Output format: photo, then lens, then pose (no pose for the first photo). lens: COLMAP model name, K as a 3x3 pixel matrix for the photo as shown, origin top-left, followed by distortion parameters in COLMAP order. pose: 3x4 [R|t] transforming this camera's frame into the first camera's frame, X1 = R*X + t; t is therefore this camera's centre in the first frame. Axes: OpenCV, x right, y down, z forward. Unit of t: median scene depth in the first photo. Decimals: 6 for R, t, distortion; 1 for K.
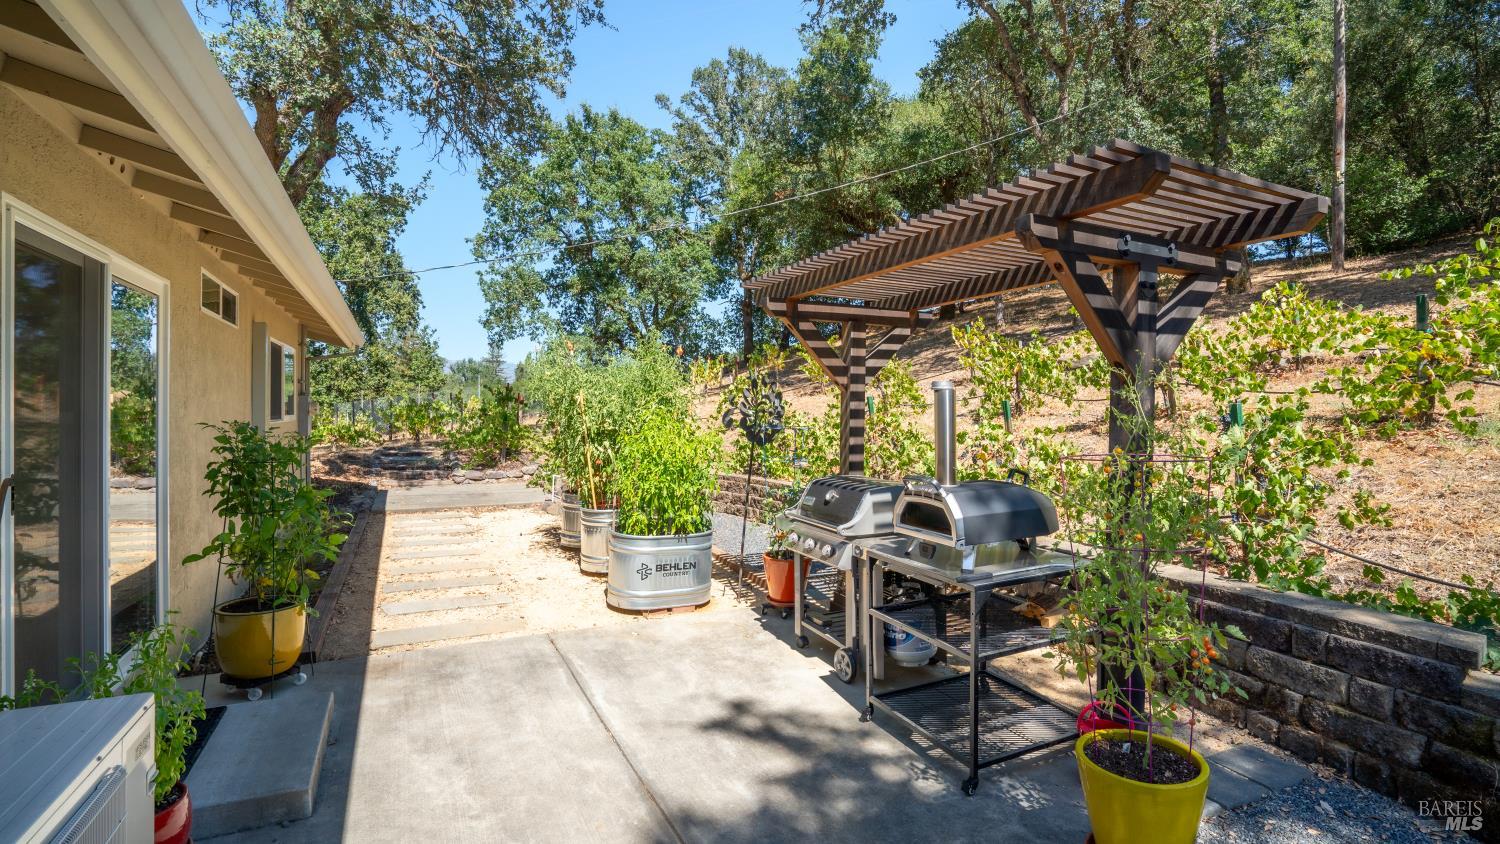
lens RADIAL K [[682.0, 0, 749.3], [0, 682.0, 415.7], [0, 0, 1]] dist [-0.001617, -0.000153]
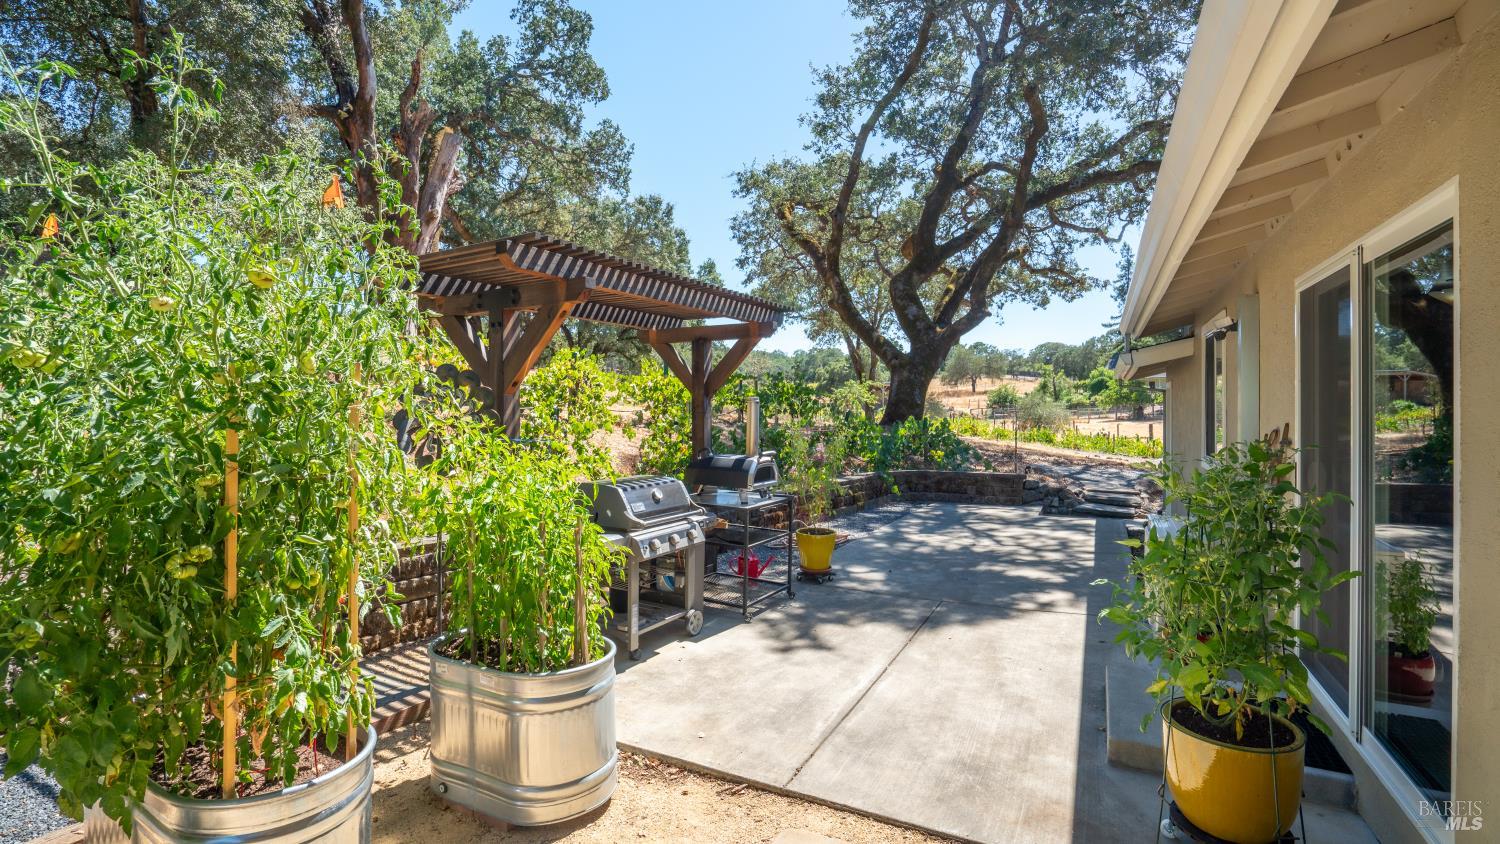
lens RADIAL K [[682.0, 0, 748.5], [0, 682.0, 414.7], [0, 0, 1]] dist [-0.001617, -0.000153]
pose [[-0.583465, -0.006595, 0.812111, -1.049267], [0.001047, 0.999960, 0.008873, -0.020921], [-0.812137, 0.006028, -0.583435, 1.882858]]
